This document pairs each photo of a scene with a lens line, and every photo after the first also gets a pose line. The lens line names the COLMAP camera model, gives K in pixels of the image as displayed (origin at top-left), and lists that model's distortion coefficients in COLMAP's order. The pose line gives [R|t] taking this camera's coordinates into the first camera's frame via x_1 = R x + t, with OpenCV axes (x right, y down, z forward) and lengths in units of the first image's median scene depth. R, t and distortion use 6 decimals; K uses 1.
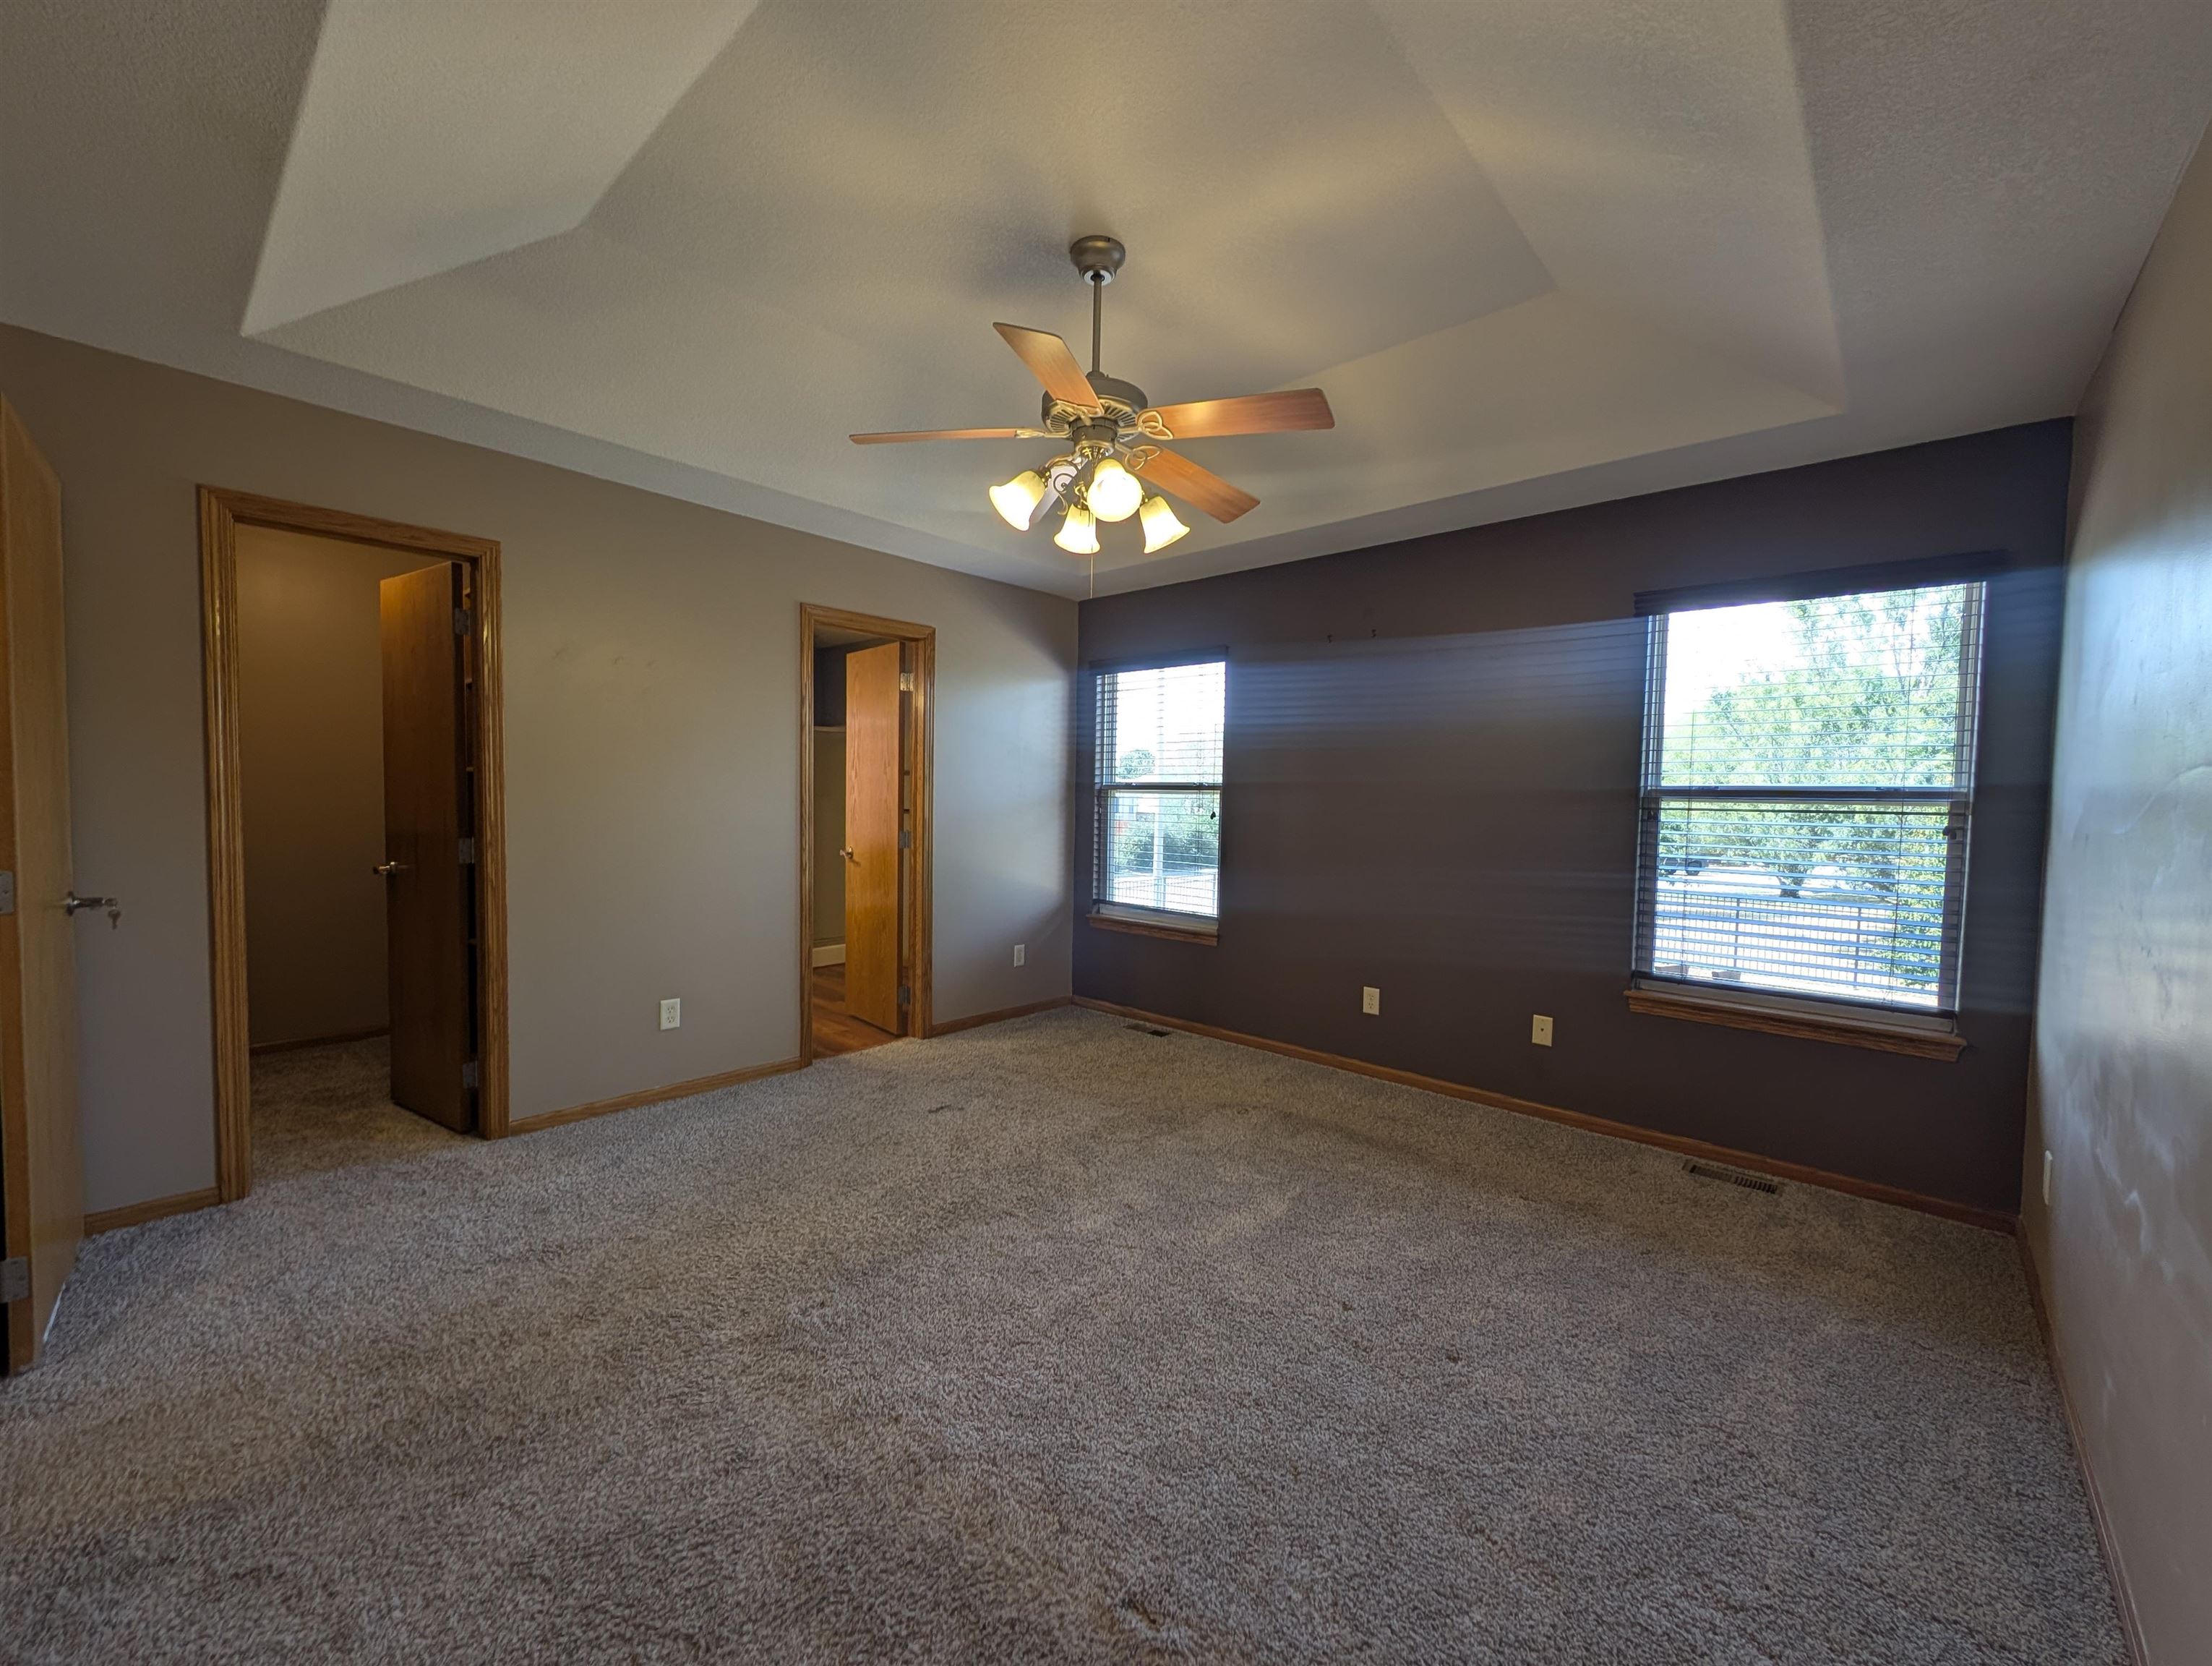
lens RADIAL K [[884.9, 0, 1097.6], [0, 884.9, 836.0], [0, 0, 1]] dist [0.031315, -0.013242]
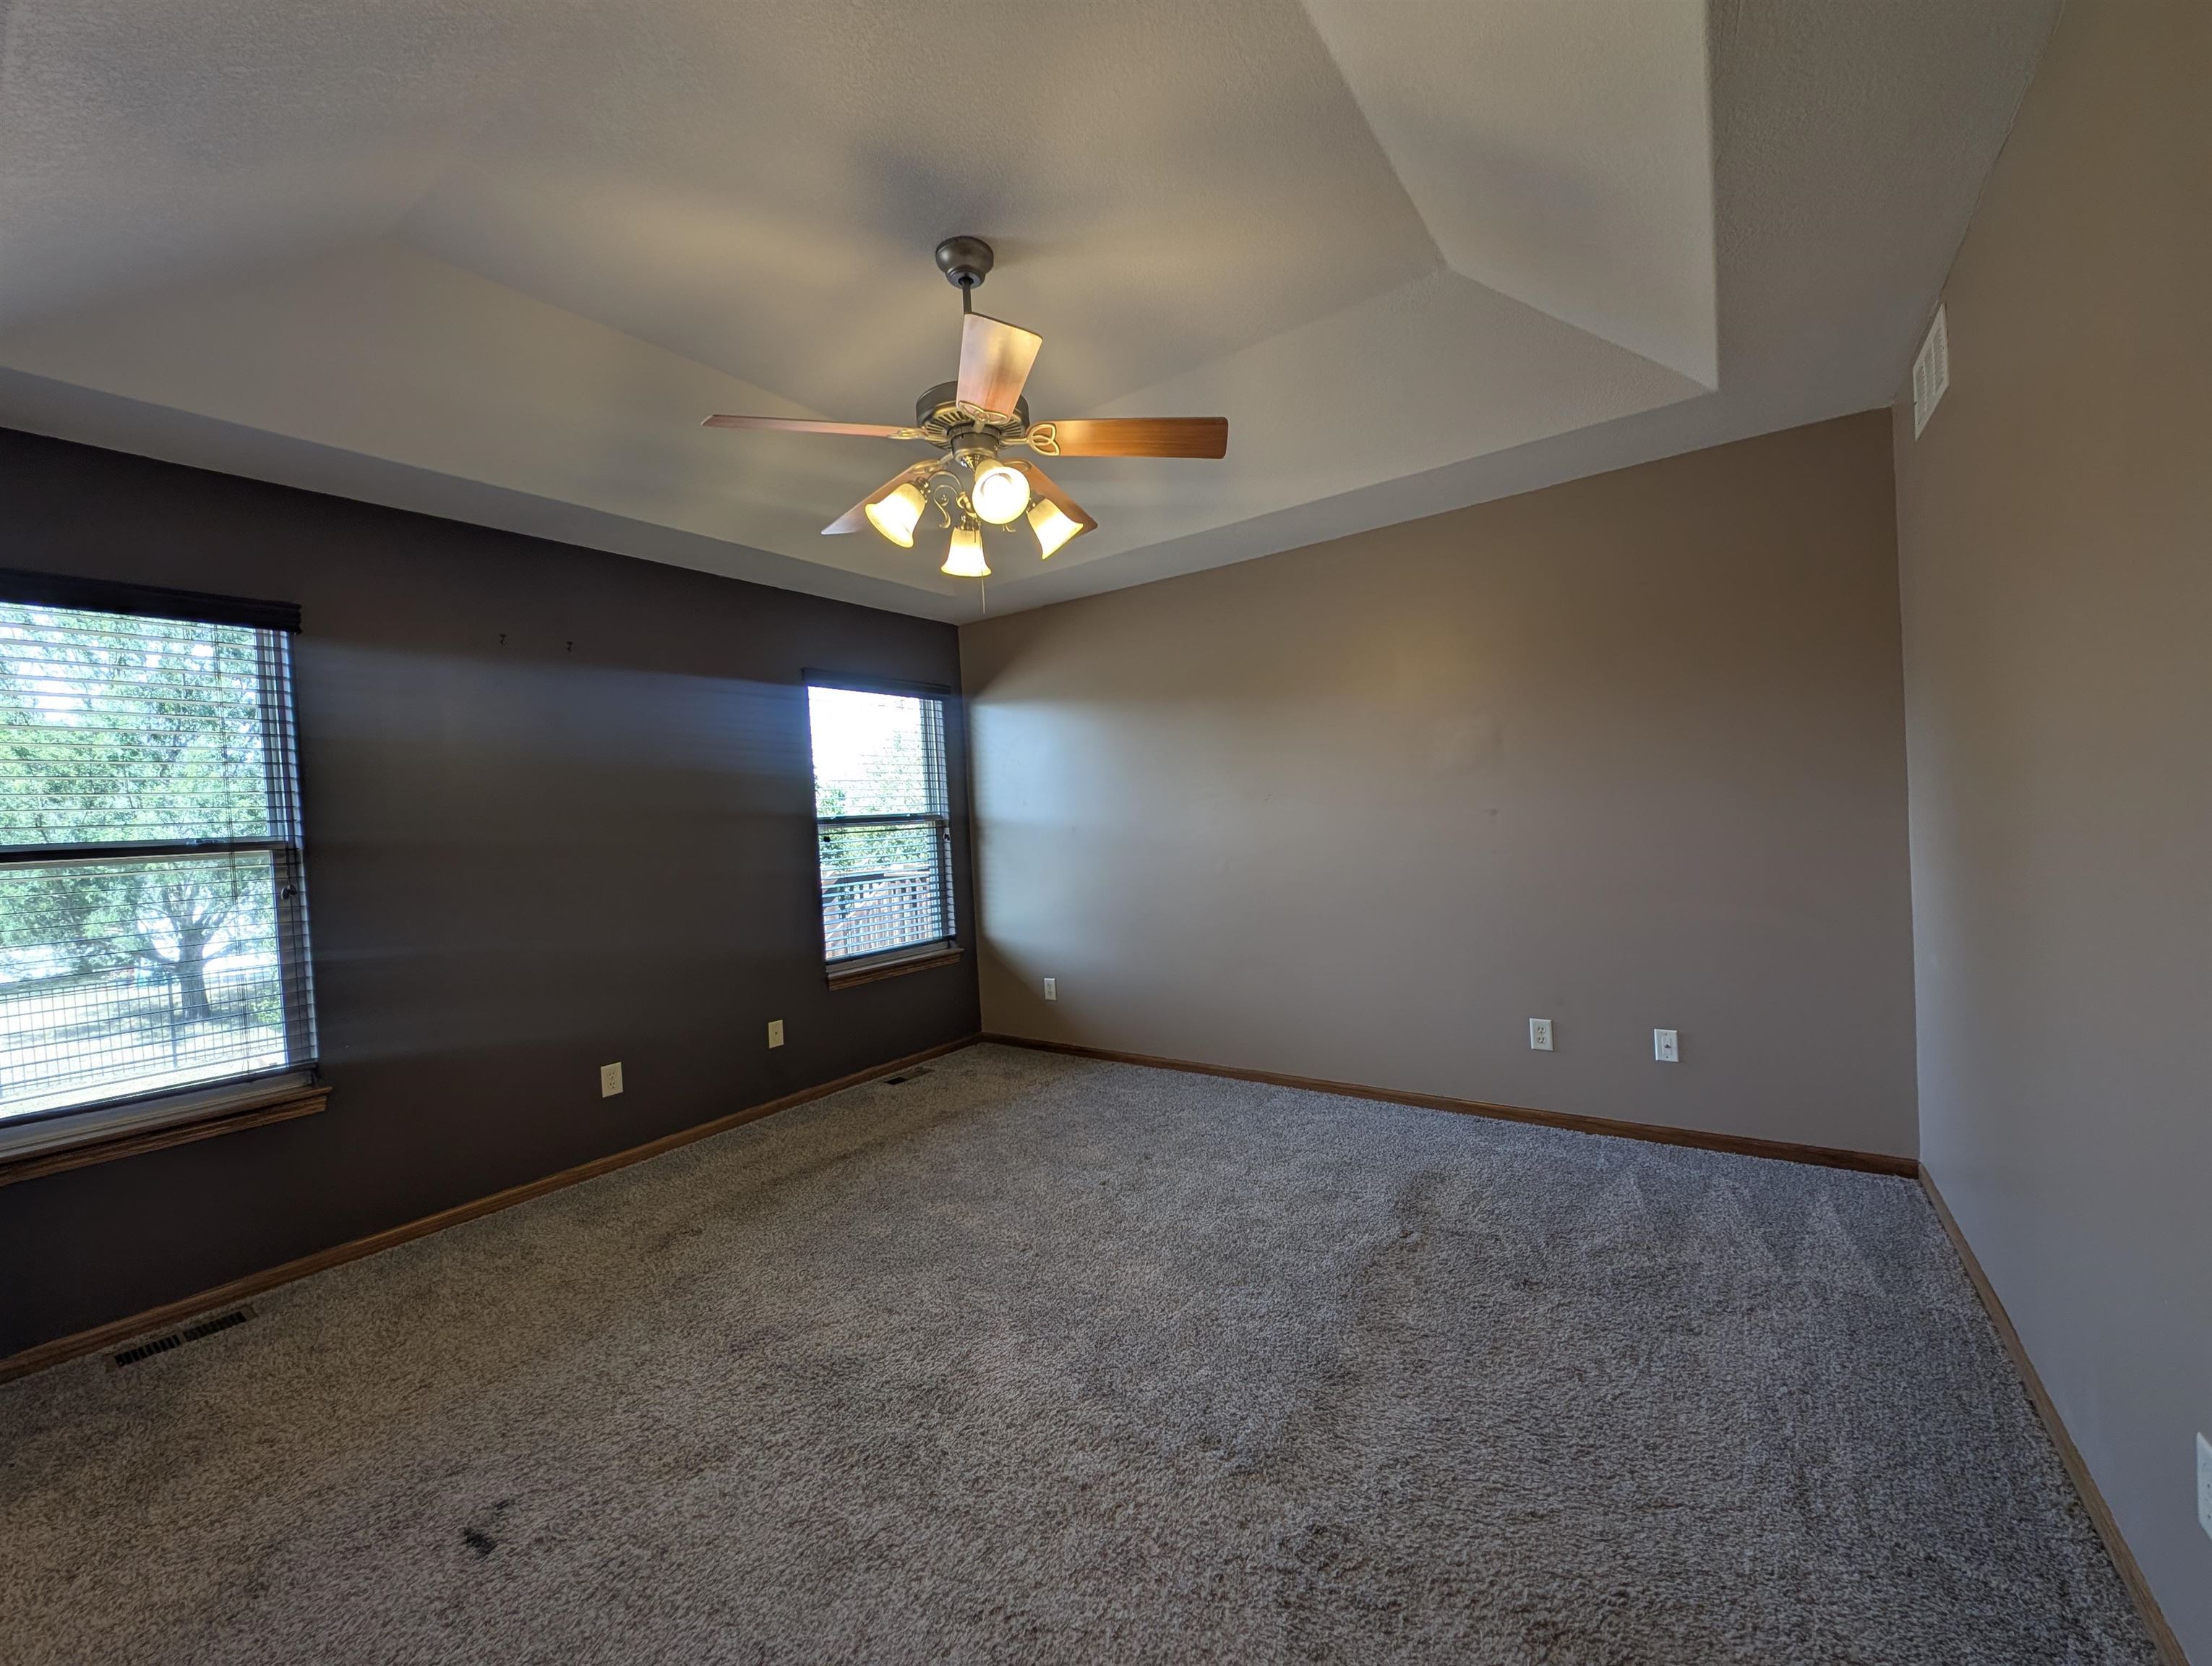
lens RADIAL K [[884.9, 0, 1097.6], [0, 884.9, 836.0], [0, 0, 1]] dist [0.031315, -0.013242]
pose [[-0.124084, -0.035846, 0.991624, -0.739475], [0.093826, 0.994446, 0.047689, -0.055507], [-0.987826, 0.098957, -0.120031, 0.771962]]
